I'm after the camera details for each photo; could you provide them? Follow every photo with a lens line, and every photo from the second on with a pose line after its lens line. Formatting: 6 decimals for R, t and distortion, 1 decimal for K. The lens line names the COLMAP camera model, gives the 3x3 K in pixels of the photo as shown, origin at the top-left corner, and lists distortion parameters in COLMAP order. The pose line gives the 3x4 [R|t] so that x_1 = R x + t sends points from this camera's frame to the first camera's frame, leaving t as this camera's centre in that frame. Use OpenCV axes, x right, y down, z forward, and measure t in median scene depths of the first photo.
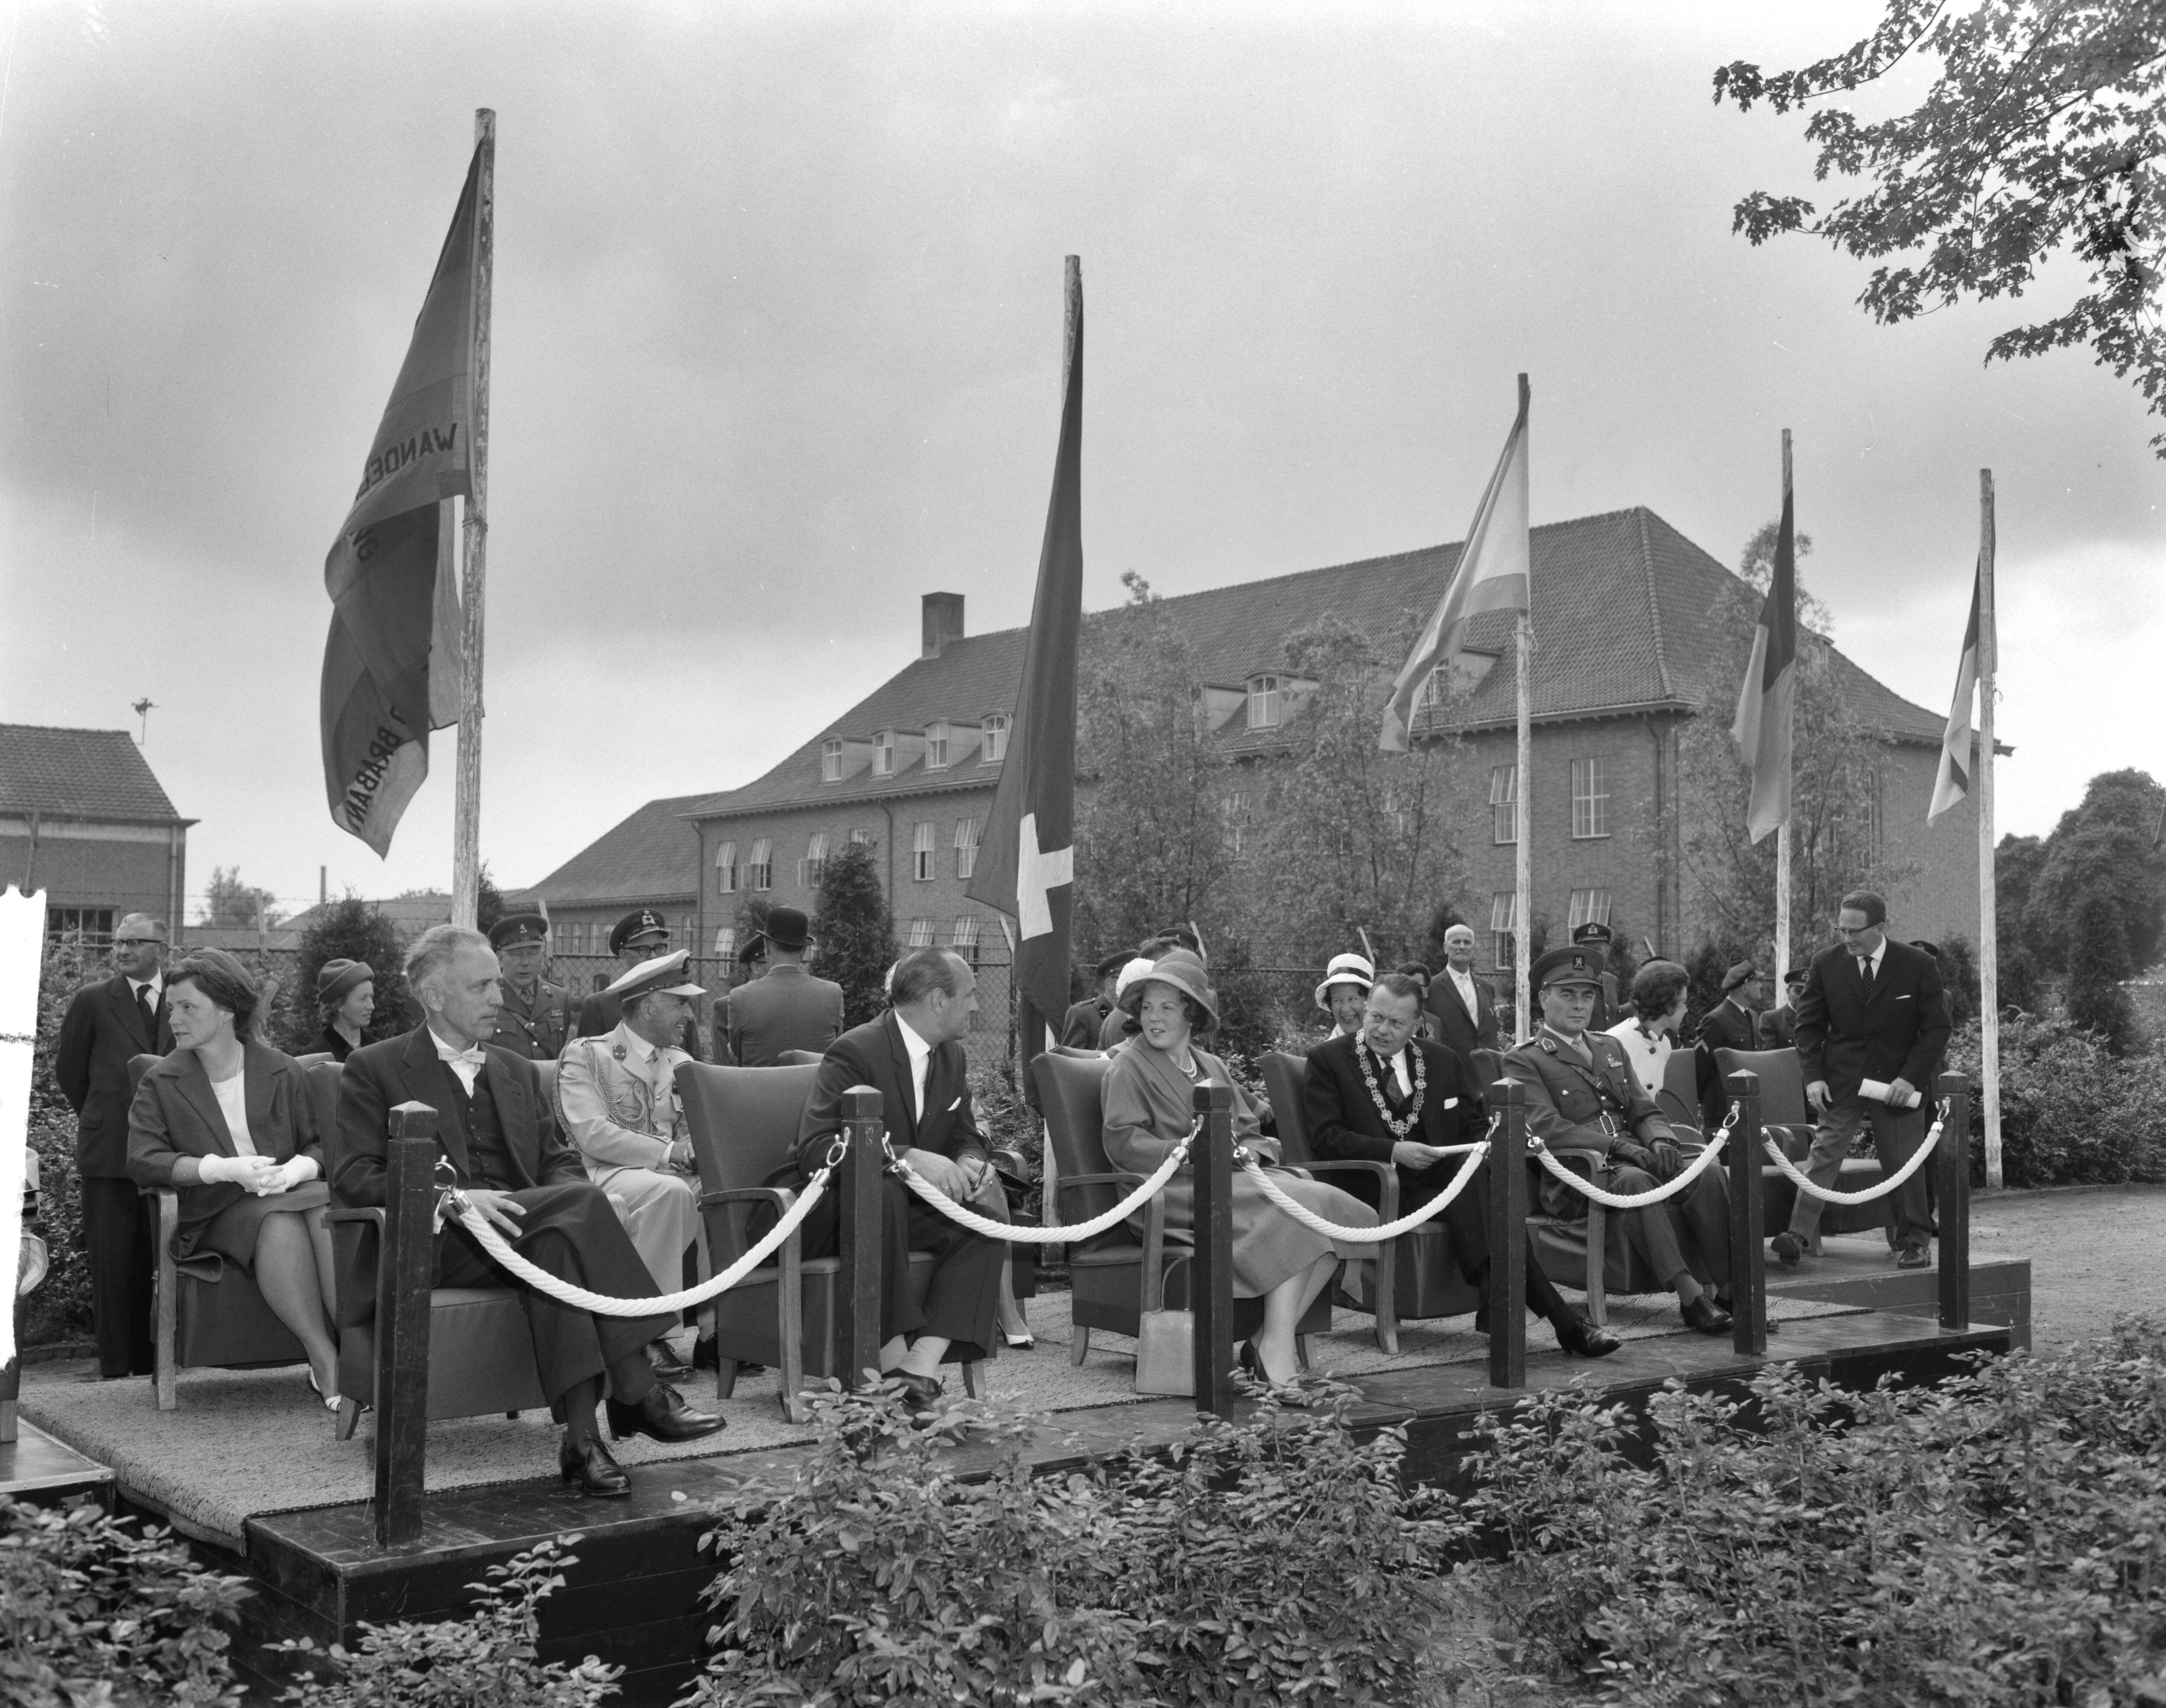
lens RADIAL K [[2435.3, 0, 1083.0], [0, 2435.3, 854.0], [0, 0, 1]] dist [0.003611, 0.010282]
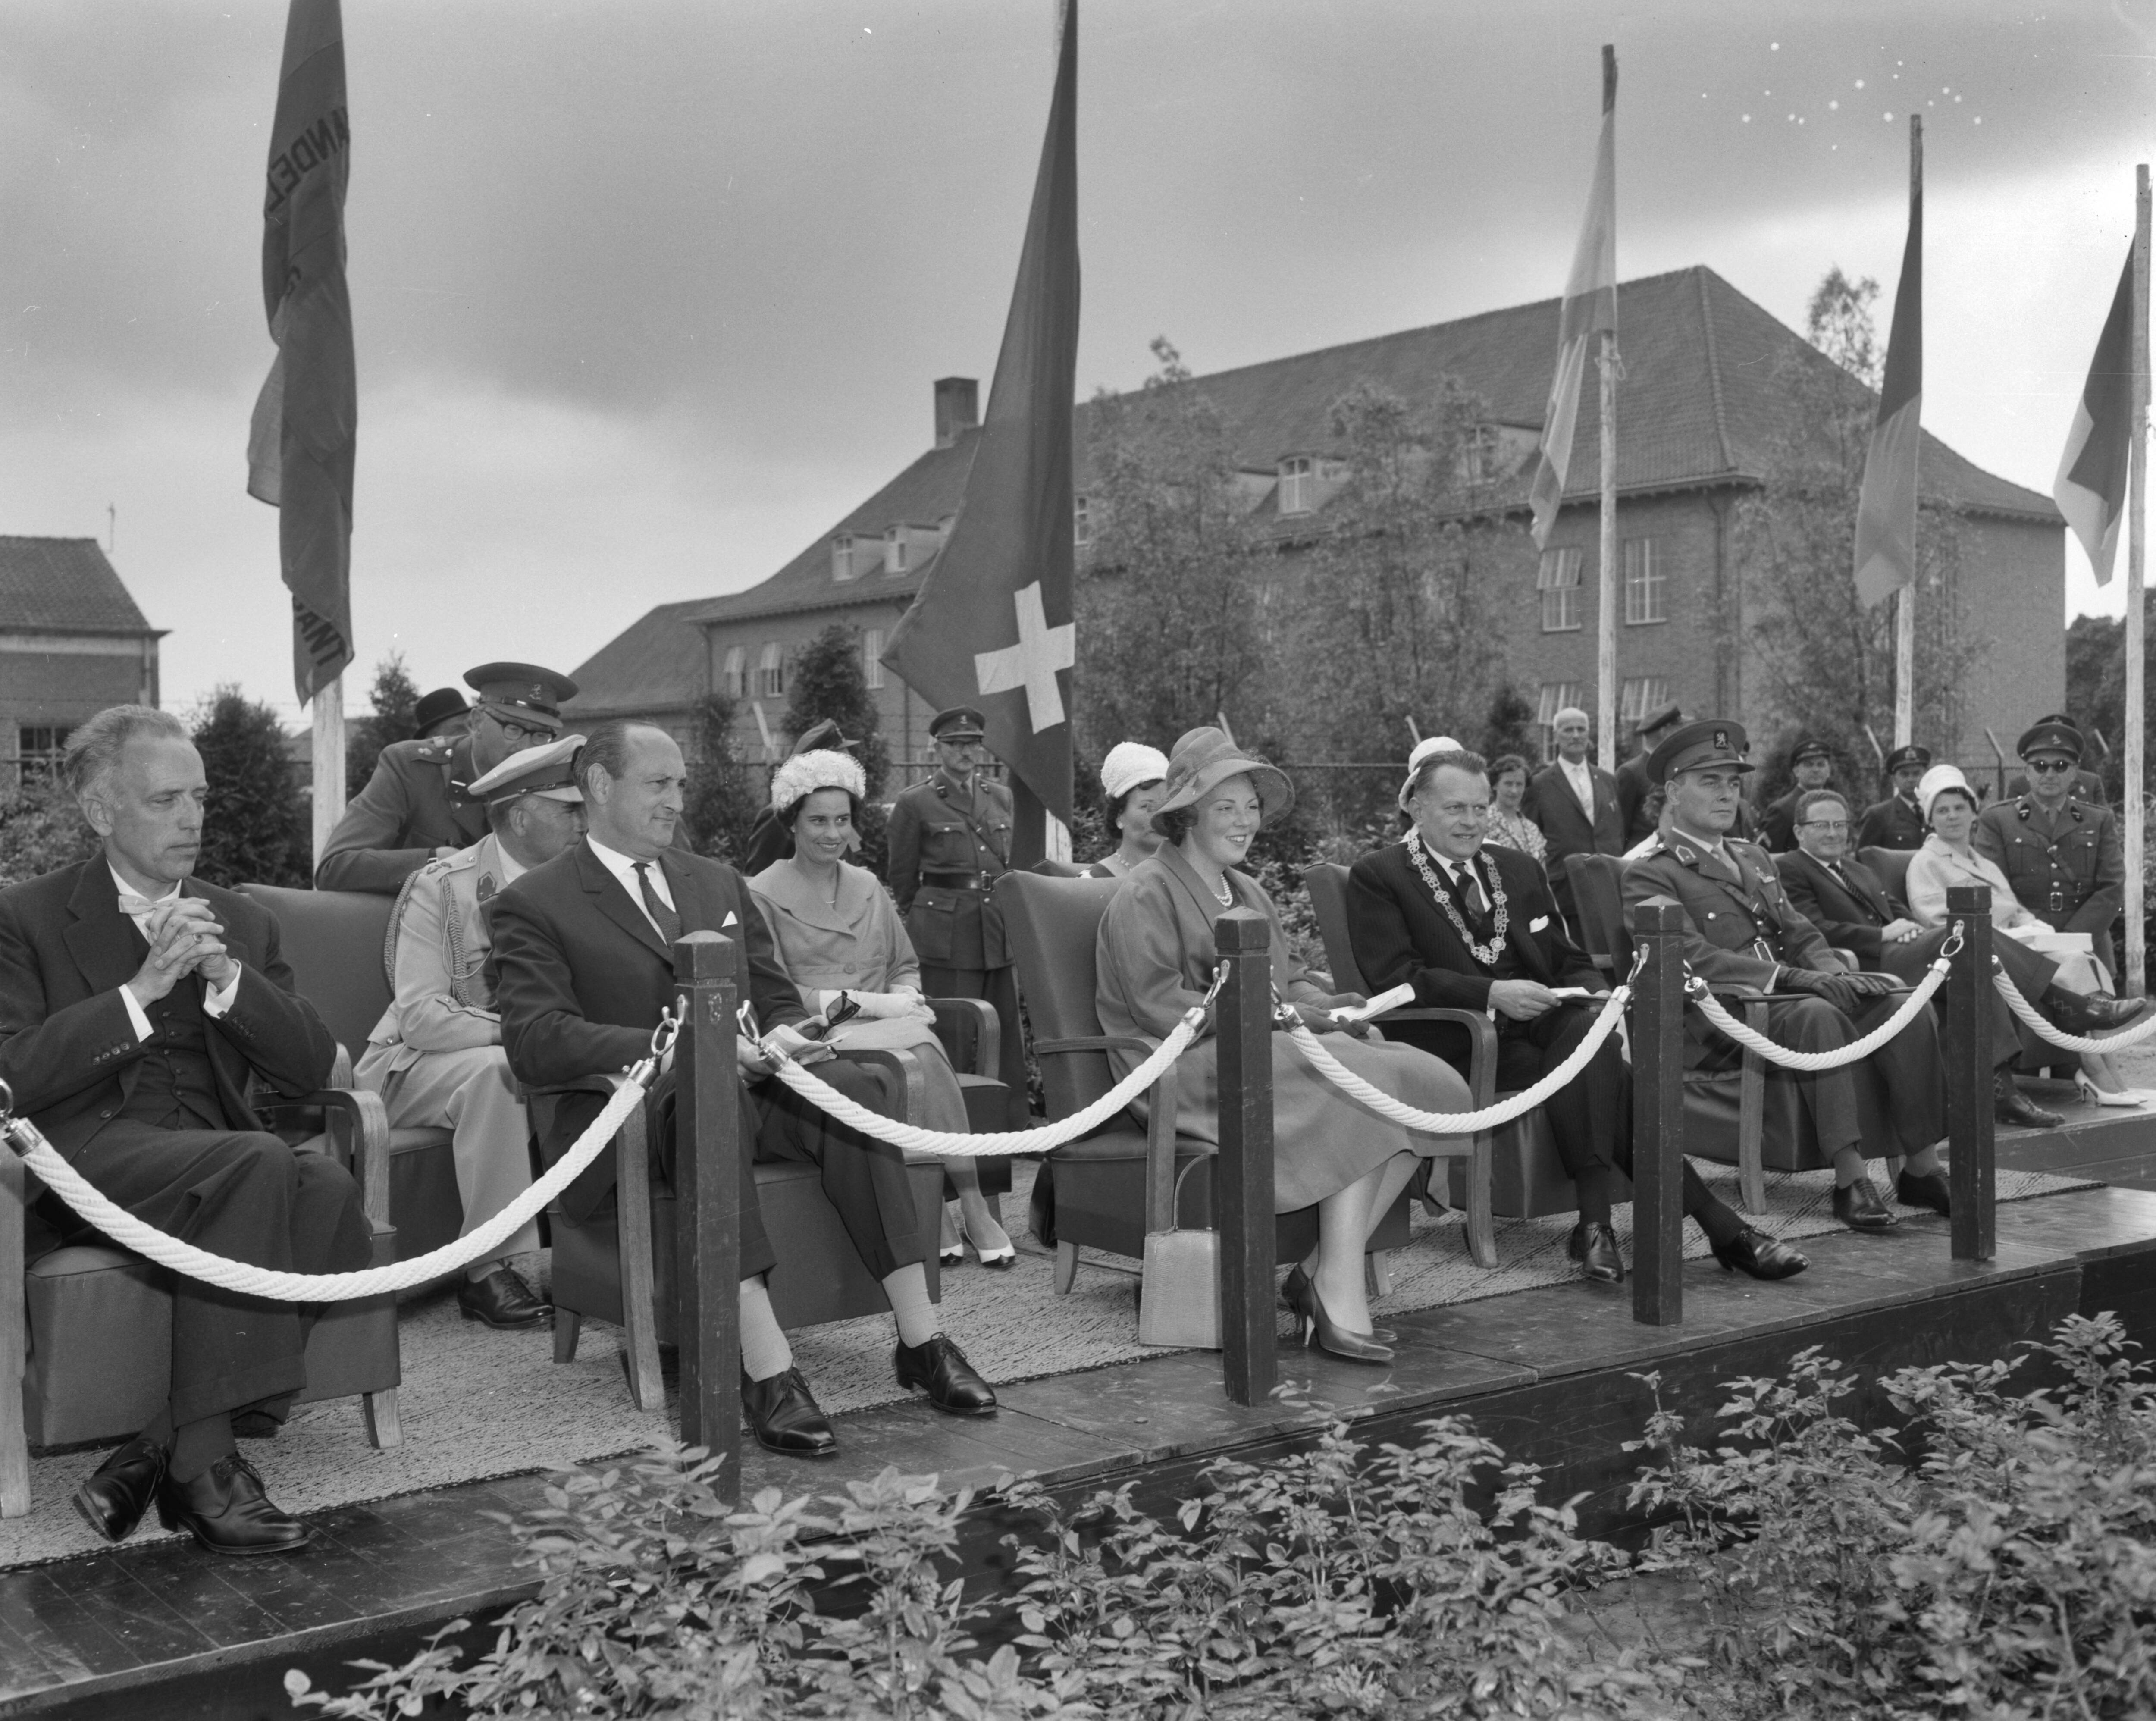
lens RADIAL K [[2494.2, 0, 1063.6], [0, 2494.2, 873.4], [0, 0, 1]] dist [-0.009293, -0.008323]
pose [[0.999658, -0.016422, -0.020337, 0.006142], [0.018127, 0.996069, 0.086707, 0.007428], [0.018833, -0.087046, 0.996026, 0.106307]]
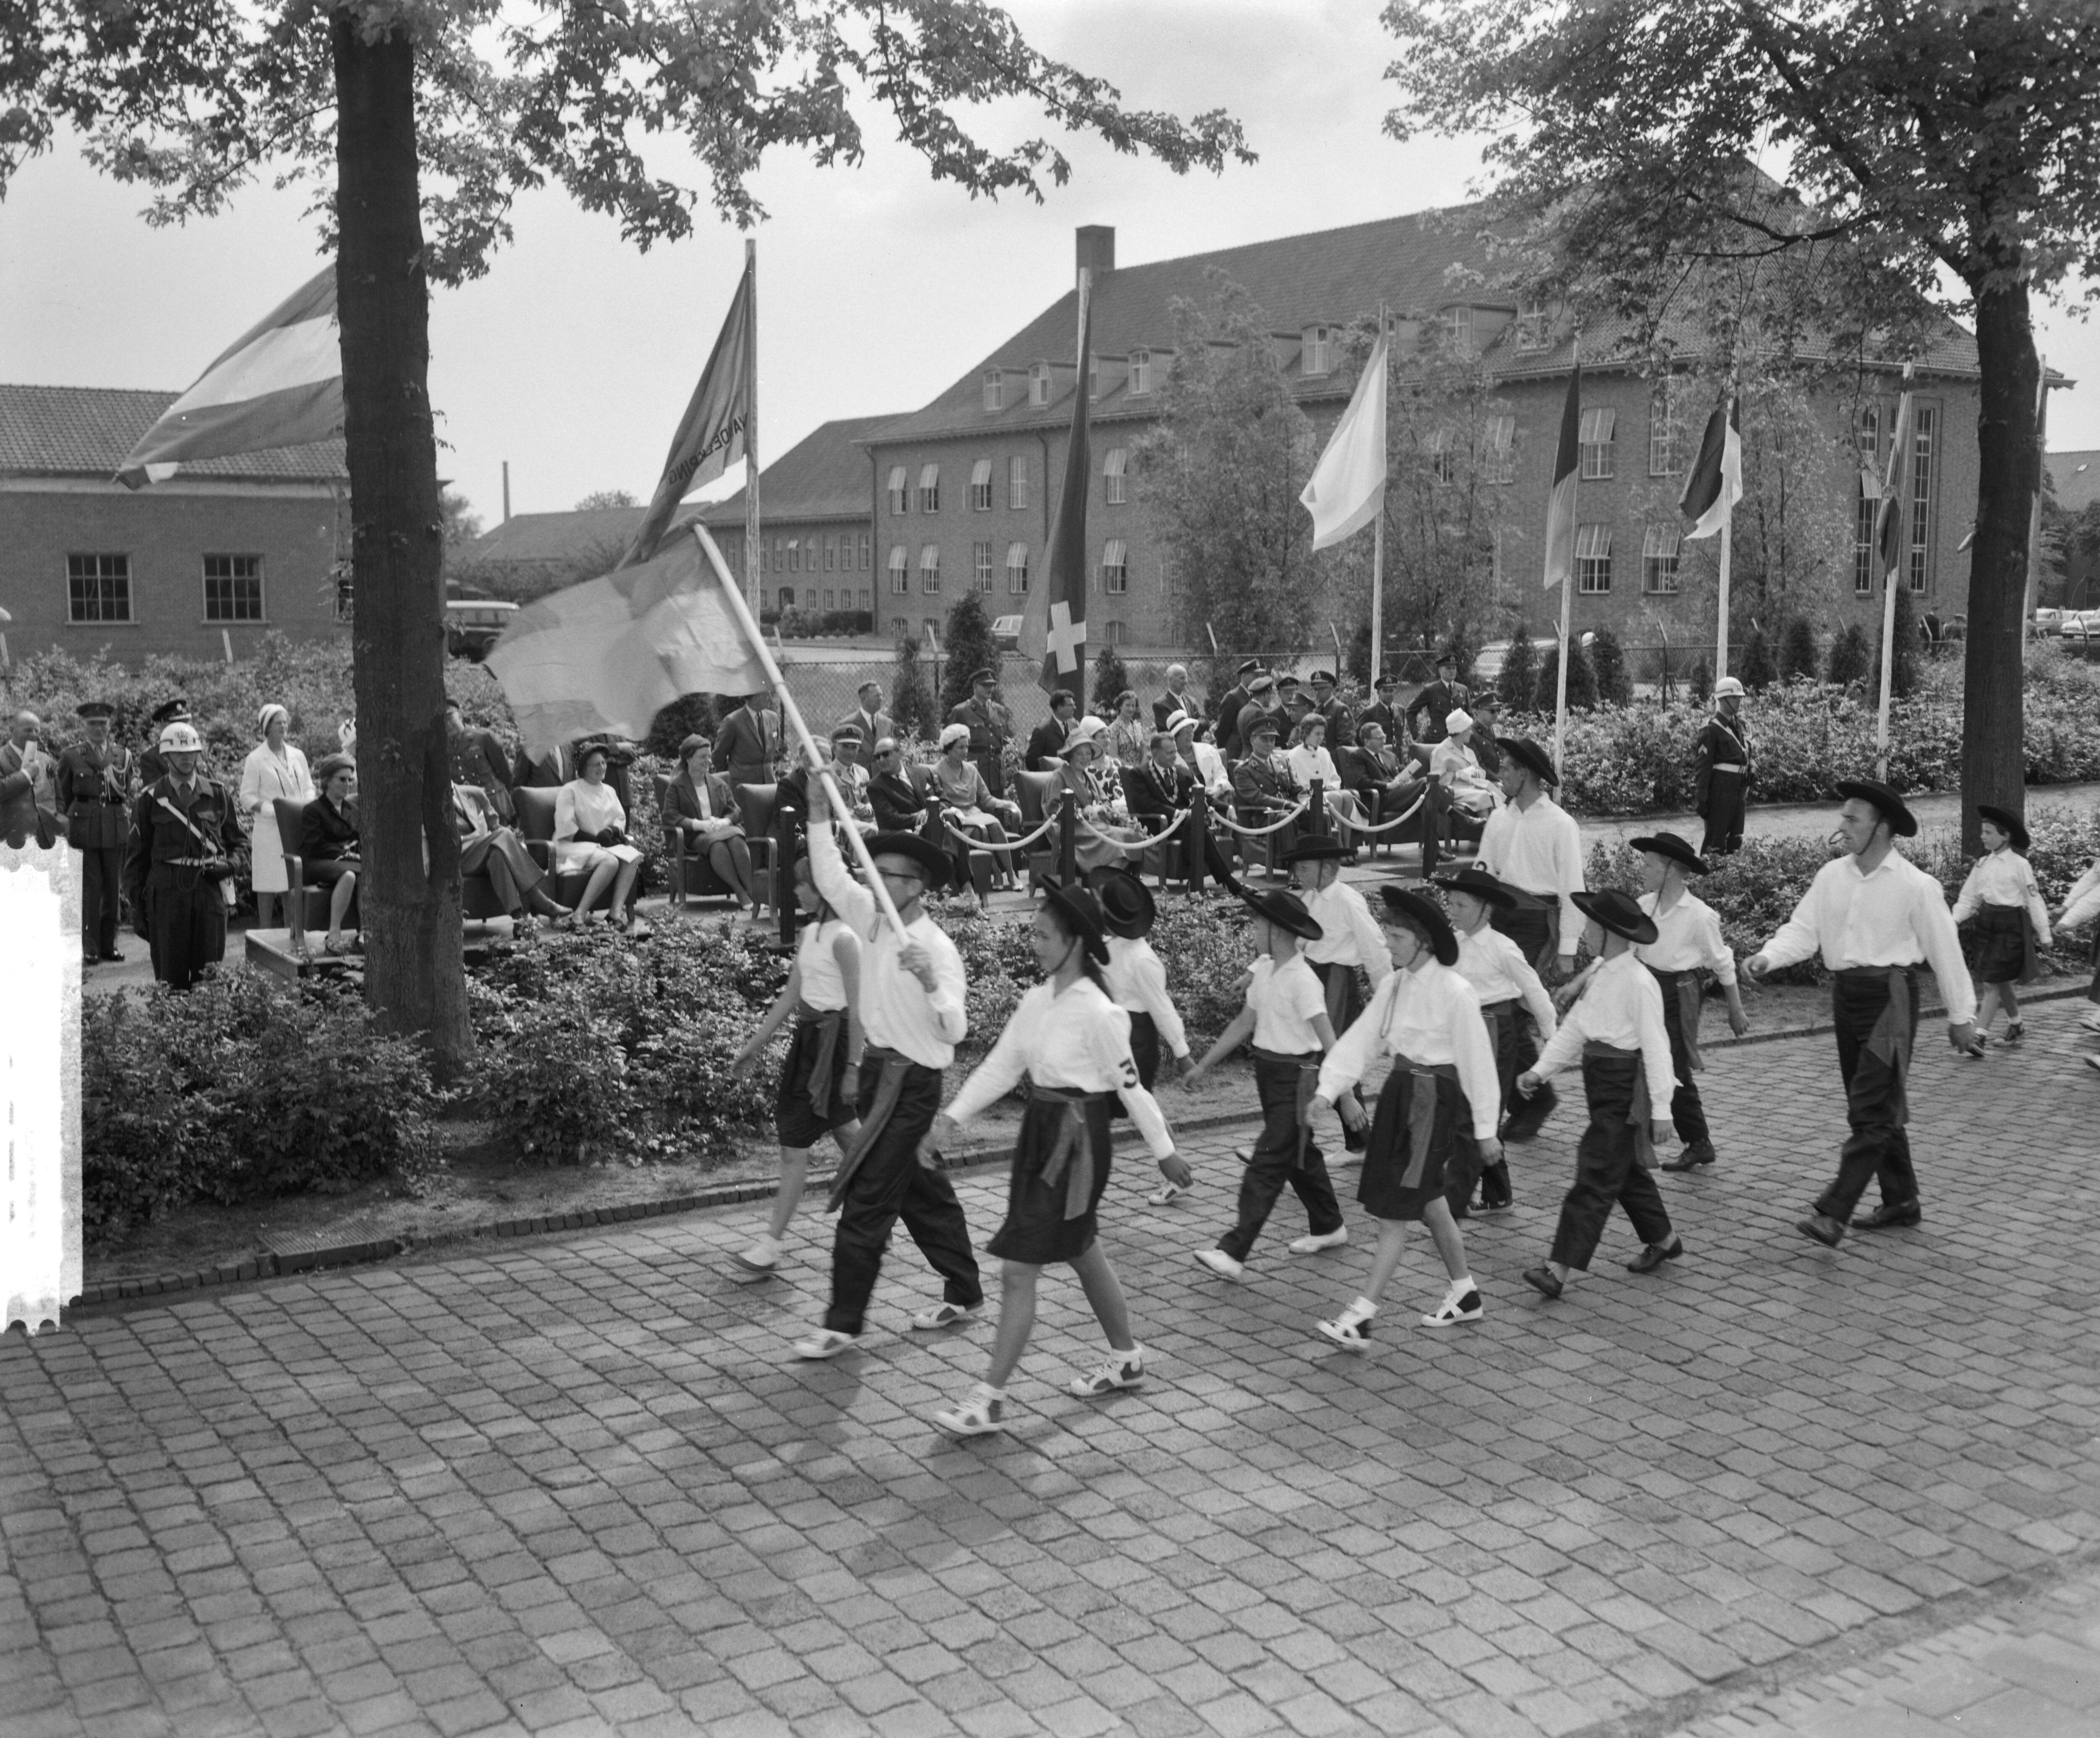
lens RADIAL K [[2462.1, 0, 1098.6], [0, 2462.1, 880.7], [0, 0, 1]] dist [0.018464, -0.036869]
pose [[0.997744, 0.001349, -0.067127, 0.096295], [0.010664, 0.983923, 0.178276, -0.103282], [0.066288, -0.178590, 0.981688, -0.592769]]
